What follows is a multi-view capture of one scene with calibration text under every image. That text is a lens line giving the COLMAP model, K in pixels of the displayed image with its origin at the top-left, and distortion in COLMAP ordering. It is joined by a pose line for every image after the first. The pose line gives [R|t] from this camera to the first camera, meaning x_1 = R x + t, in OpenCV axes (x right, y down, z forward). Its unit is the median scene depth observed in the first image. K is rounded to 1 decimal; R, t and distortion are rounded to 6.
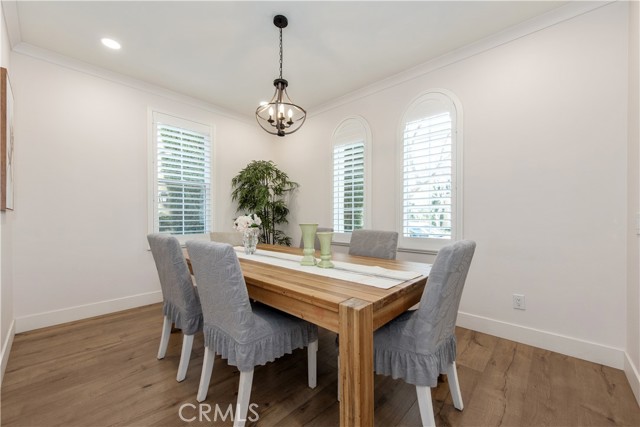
lens RADIAL K [[255.5, 0, 321.6], [0, 255.5, 218.1], [0, 0, 1]] dist [0.012933, -0.002361]
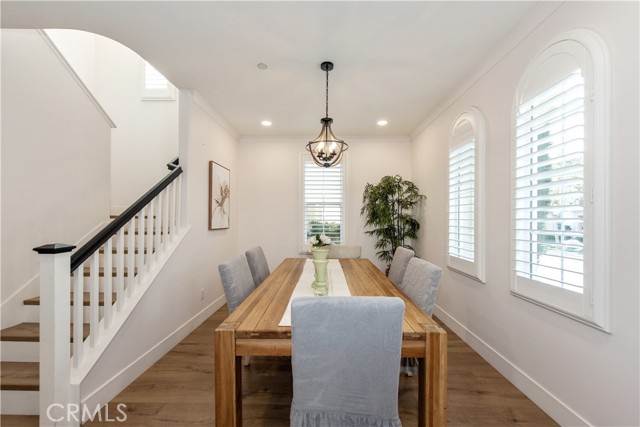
lens RADIAL K [[255.5, 0, 321.5], [0, 255.5, 217.5], [0, 0, 1]] dist [0.012933, -0.002361]
pose [[0.667802, -0.003375, -0.744331, 0.403981], [-0.005333, 0.999942, -0.009318, -0.056464], [0.744320, 0.010192, 0.667746, 0.144391]]
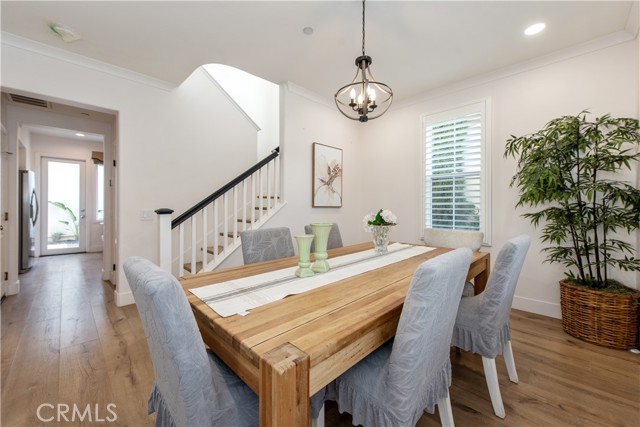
lens RADIAL K [[255.5, 0, 321.8], [0, 255.5, 205.2], [0, 0, 1]] dist [0.012933, -0.002361]
pose [[-0.036417, -0.002331, -0.999334, 0.438358], [-0.004624, 0.999987, -0.002164, -0.021859], [0.999326, 0.004542, -0.036428, 0.545442]]
